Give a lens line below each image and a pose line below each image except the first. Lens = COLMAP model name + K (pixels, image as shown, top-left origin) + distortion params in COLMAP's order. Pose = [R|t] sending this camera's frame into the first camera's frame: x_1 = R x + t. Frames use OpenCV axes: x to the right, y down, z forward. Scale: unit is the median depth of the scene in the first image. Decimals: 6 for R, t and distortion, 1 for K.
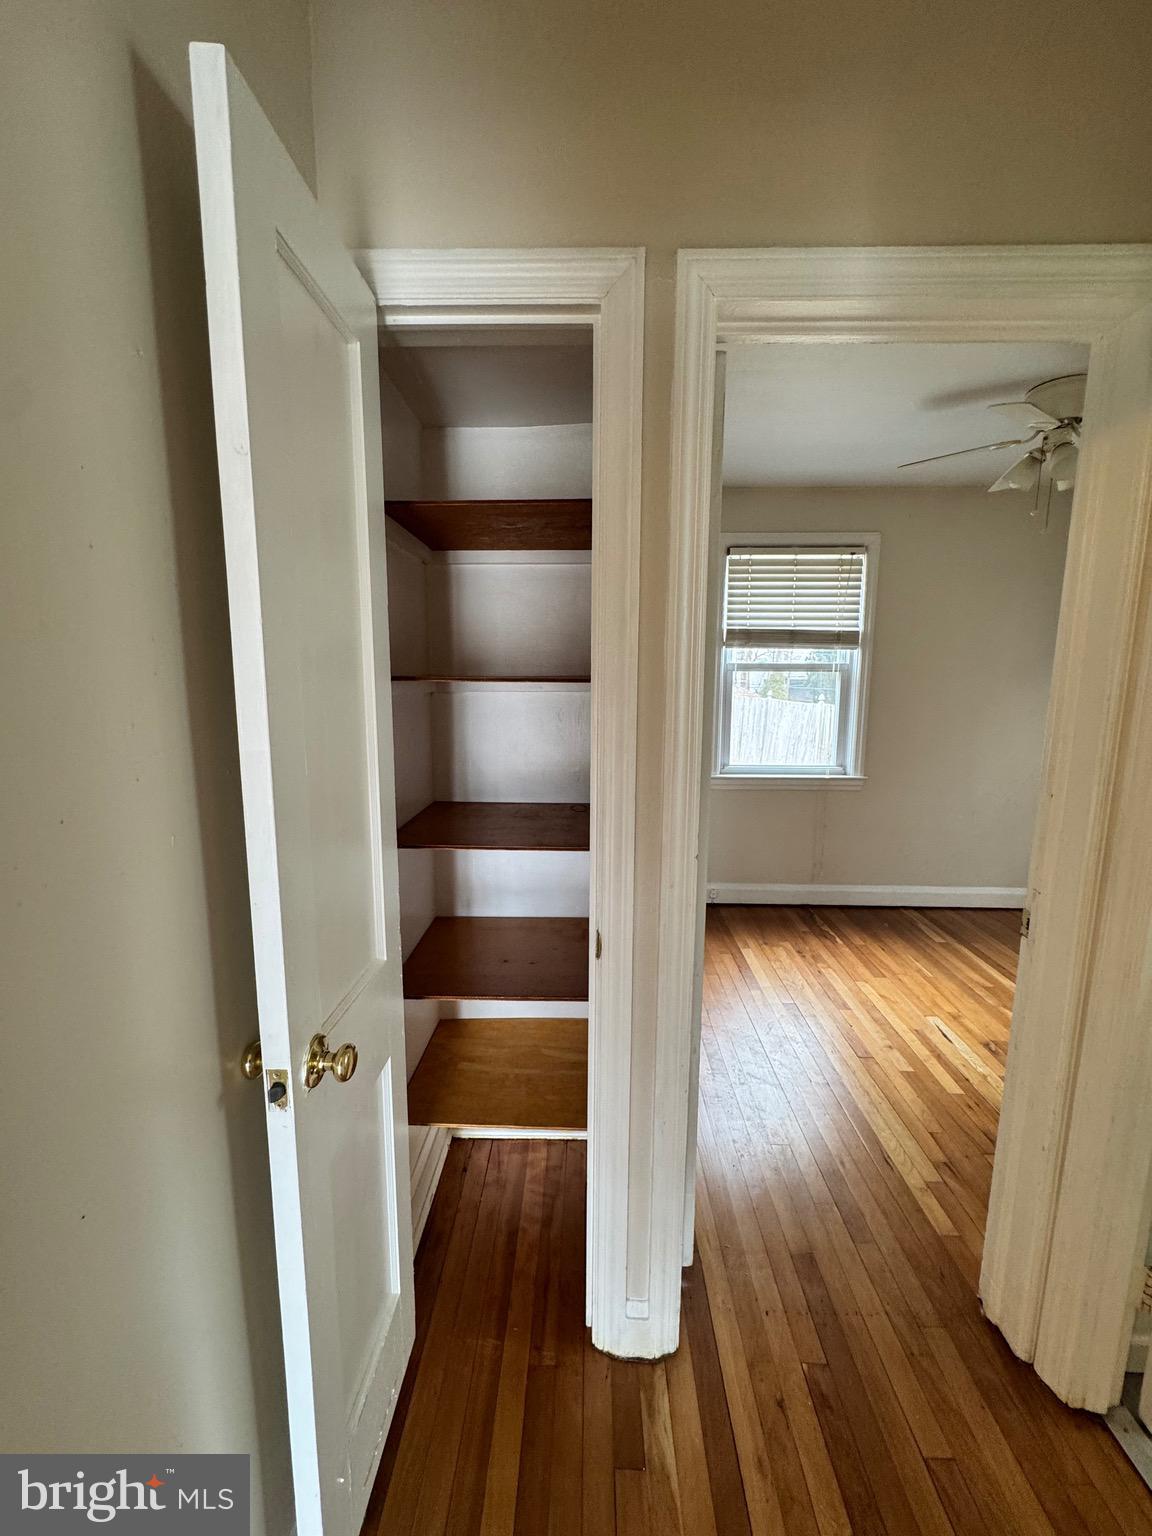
lens RADIAL K [[607.2, 0, 576.8], [0, 607.2, 766.8], [0, 0, 1]] dist [-0.000926, 0.000198]
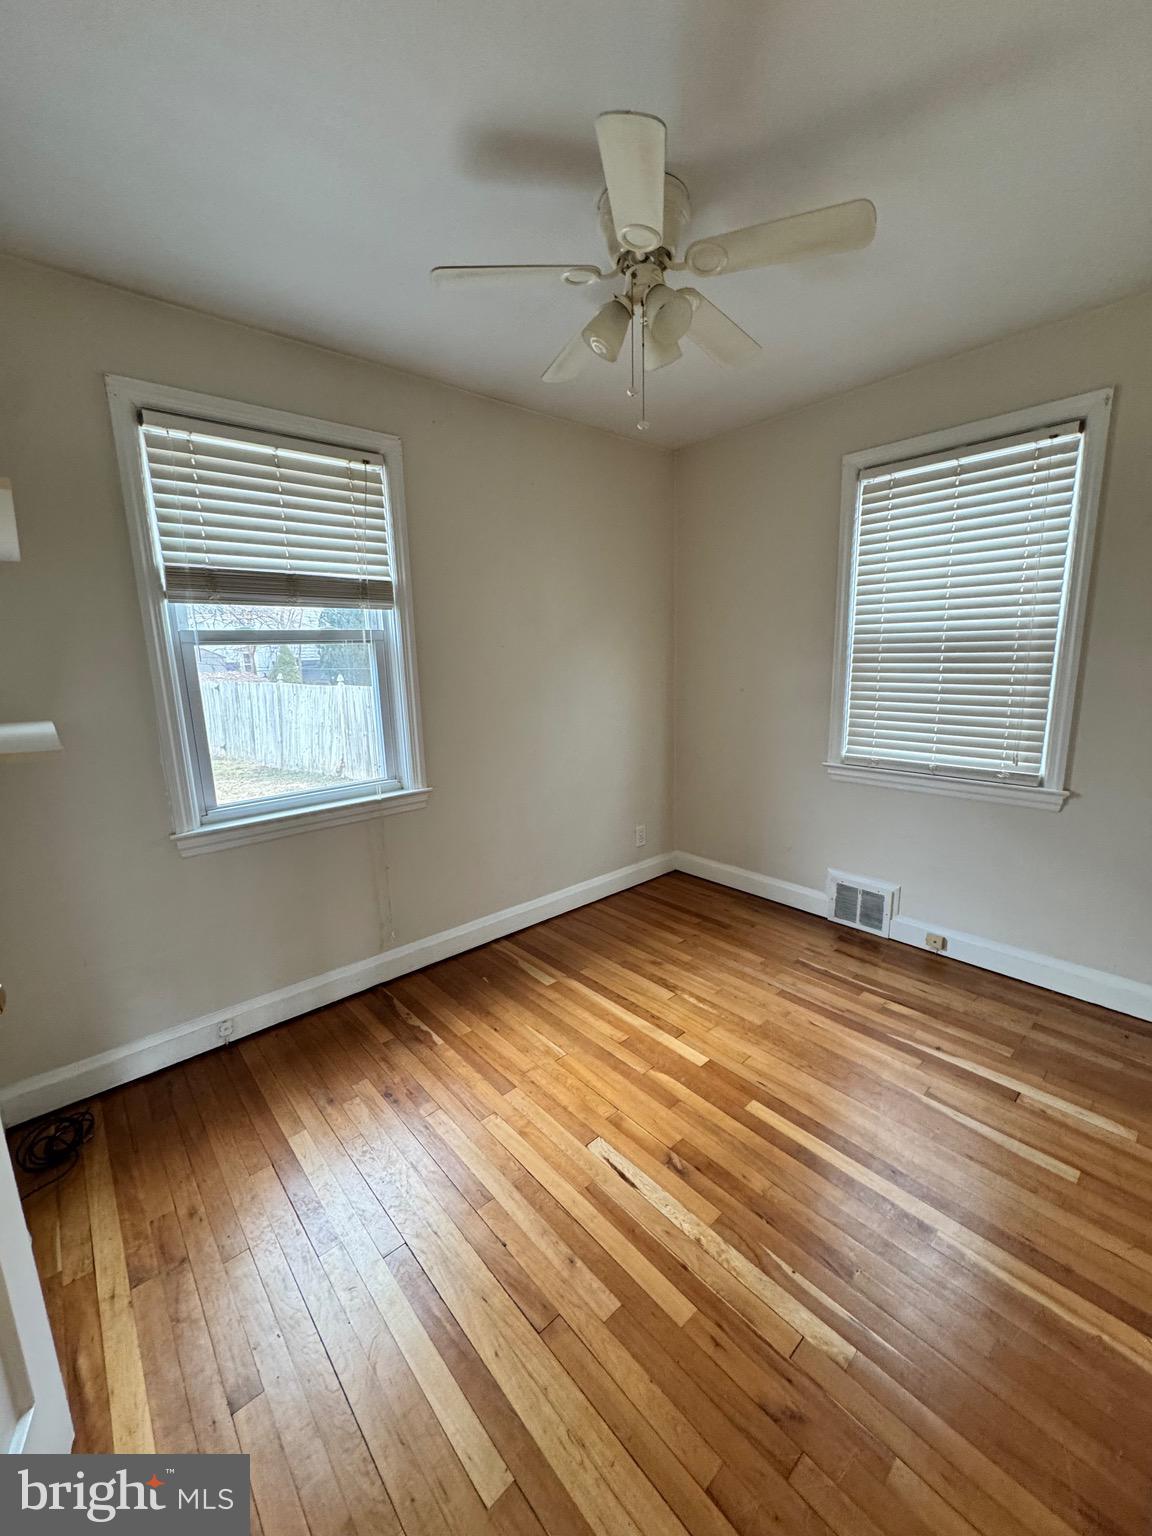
lens RADIAL K [[607.2, 0, 571.1], [0, 607.2, 767.2], [0, 0, 1]] dist [-0.000926, 0.000198]
pose [[0.733525, -0.151182, 0.662635, 0.129683], [0.129784, 0.988164, 0.081784, -0.047501], [-0.667156, 0.026009, 0.744464, 0.364388]]
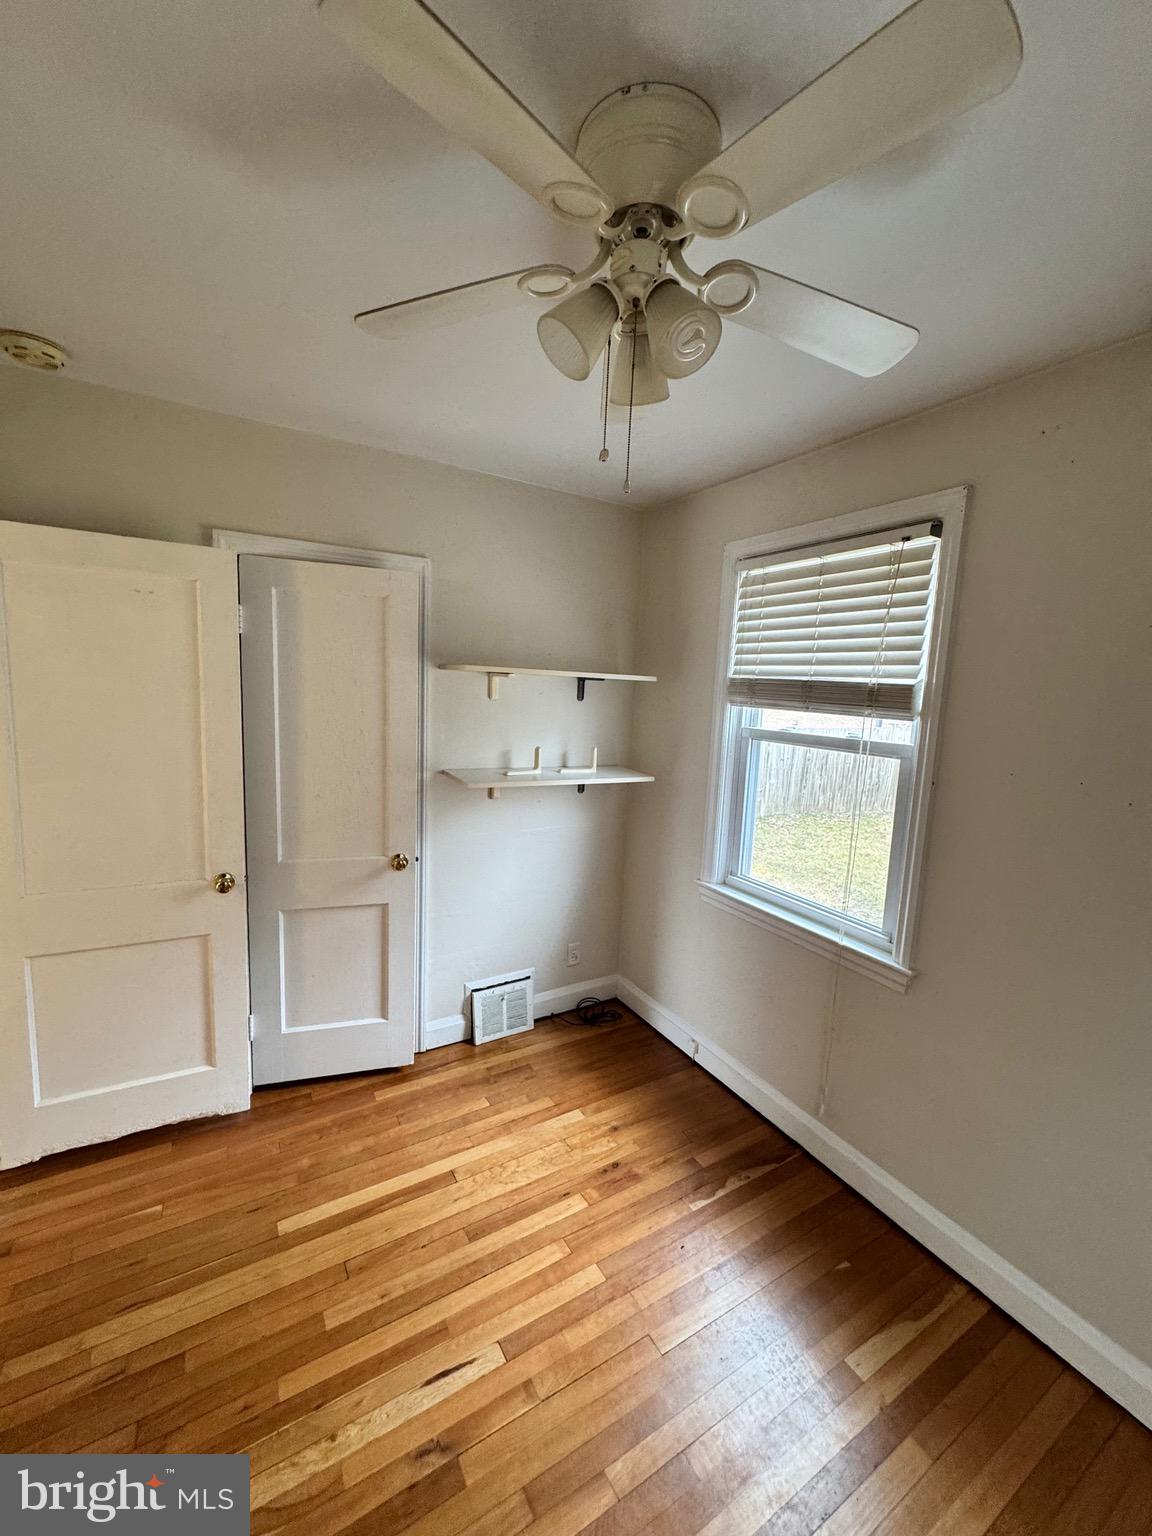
lens RADIAL K [[607.2, 0, 571.7], [0, 607.2, 769.0], [0, 0, 1]] dist [-0.000926, 0.000198]
pose [[0.535077, 0.133911, -0.834122, 0.756525], [-0.168042, 0.984498, 0.050256, -0.132808], [0.827921, 0.113277, 0.549285, 0.492958]]
